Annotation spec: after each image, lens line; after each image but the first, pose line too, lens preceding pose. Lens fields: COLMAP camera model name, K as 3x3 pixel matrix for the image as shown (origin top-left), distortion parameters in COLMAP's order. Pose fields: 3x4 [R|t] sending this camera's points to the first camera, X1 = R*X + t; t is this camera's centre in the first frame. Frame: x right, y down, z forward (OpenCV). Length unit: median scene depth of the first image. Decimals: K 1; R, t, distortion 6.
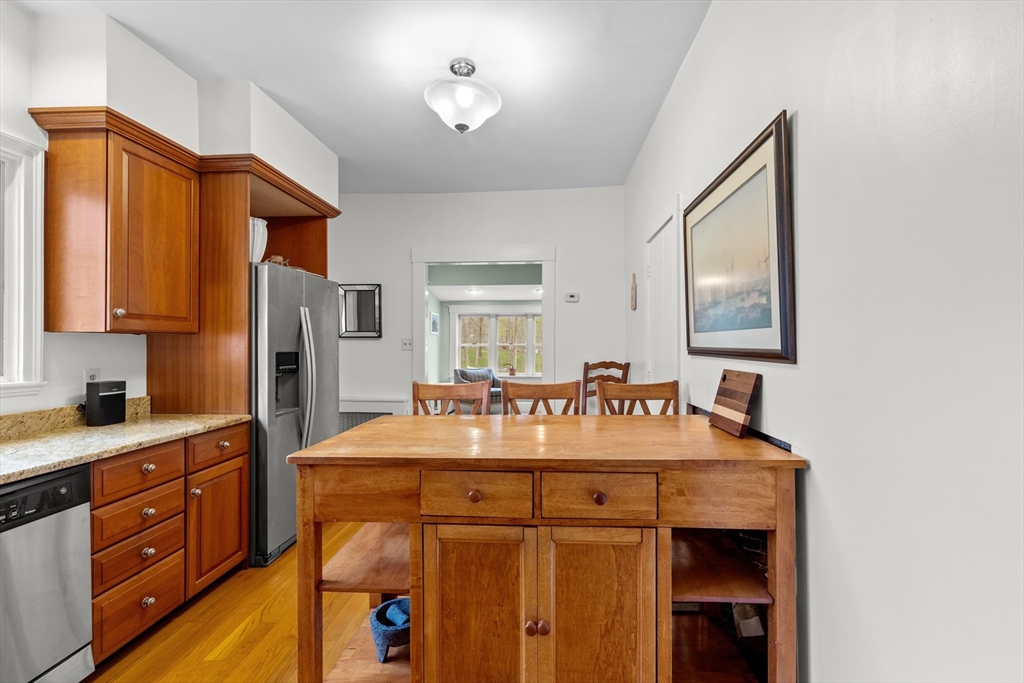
lens RADIAL K [[464.3, 0, 512.5], [0, 464.3, 345.4], [0, 0, 1]] dist [0.009045, 0.000174]
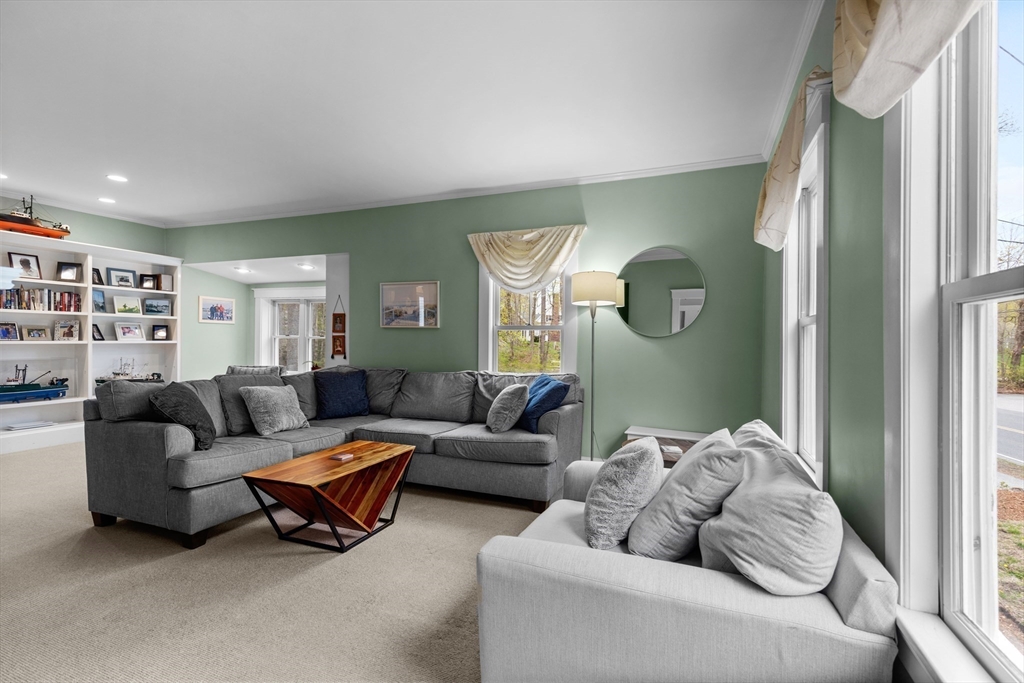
lens RADIAL K [[464.3, 0, 518.3], [0, 464.3, 345.5], [0, 0, 1]] dist [0.009045, 0.000174]
pose [[0.951362, 0.021611, -0.307317, 2.322094], [-0.017431, 0.999715, 0.016339, -0.028875], [0.307583, -0.010187, 0.951467, 1.393952]]
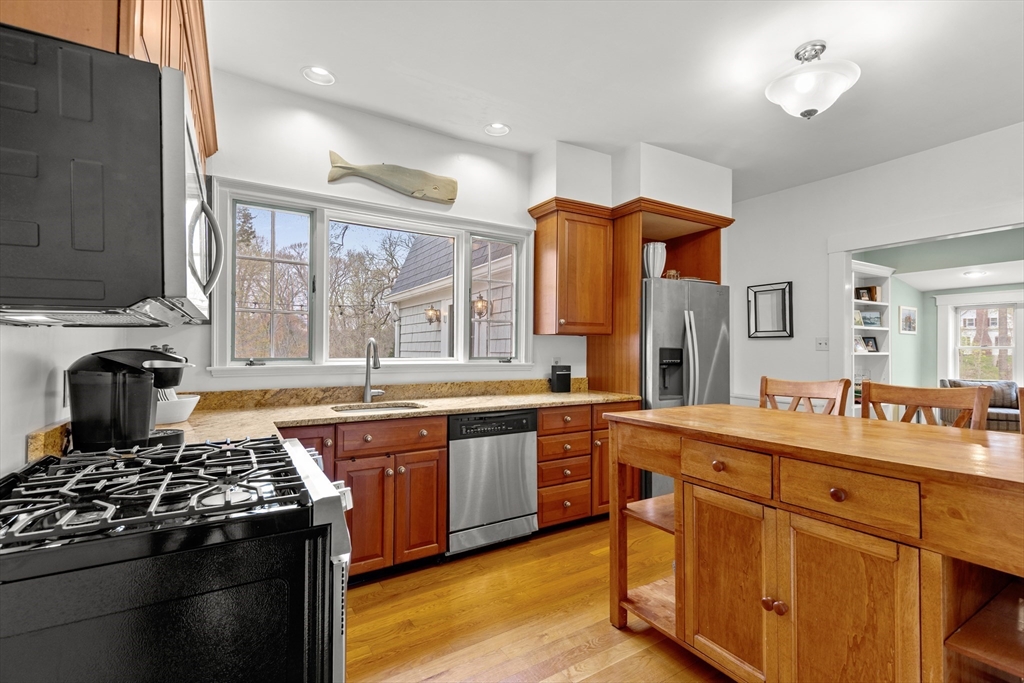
lens RADIAL K [[464.3, 0, 516.0], [0, 464.3, 343.4], [0, 0, 1]] dist [0.009045, 0.000174]
pose [[0.581646, -0.005932, -0.813420, 0.355904], [-0.007185, 0.999897, -0.012430, 0.024481], [0.813410, 0.013074, 0.581544, -0.050216]]
